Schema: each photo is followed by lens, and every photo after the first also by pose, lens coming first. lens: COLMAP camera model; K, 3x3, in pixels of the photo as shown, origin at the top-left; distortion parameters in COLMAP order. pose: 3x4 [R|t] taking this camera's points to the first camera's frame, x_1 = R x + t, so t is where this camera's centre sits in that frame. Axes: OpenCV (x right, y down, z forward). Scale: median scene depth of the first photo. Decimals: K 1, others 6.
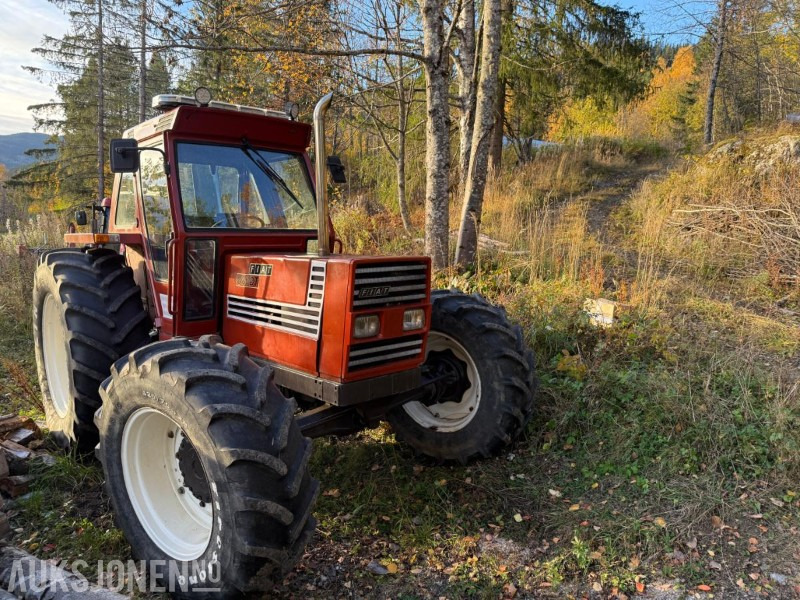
lens RADIAL K [[602.3, 0, 400.0], [0, 602.3, 300.0], [0, 0, 1]] dist [0.104299, -0.177195]
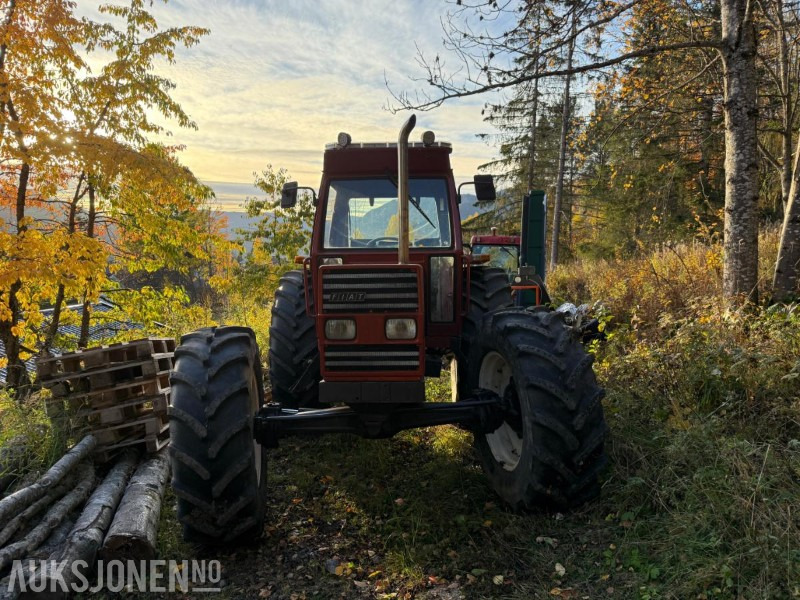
lens RADIAL K [[602.3, 0, 400.0], [0, 602.3, 300.0], [0, 0, 1]] dist [0.104299, -0.177195]
pose [[0.683778, 0.023505, -0.729311, 0.350825], [-0.074050, 0.996556, -0.037308, 0.010685], [0.725923, 0.079516, 0.683164, 0.156485]]
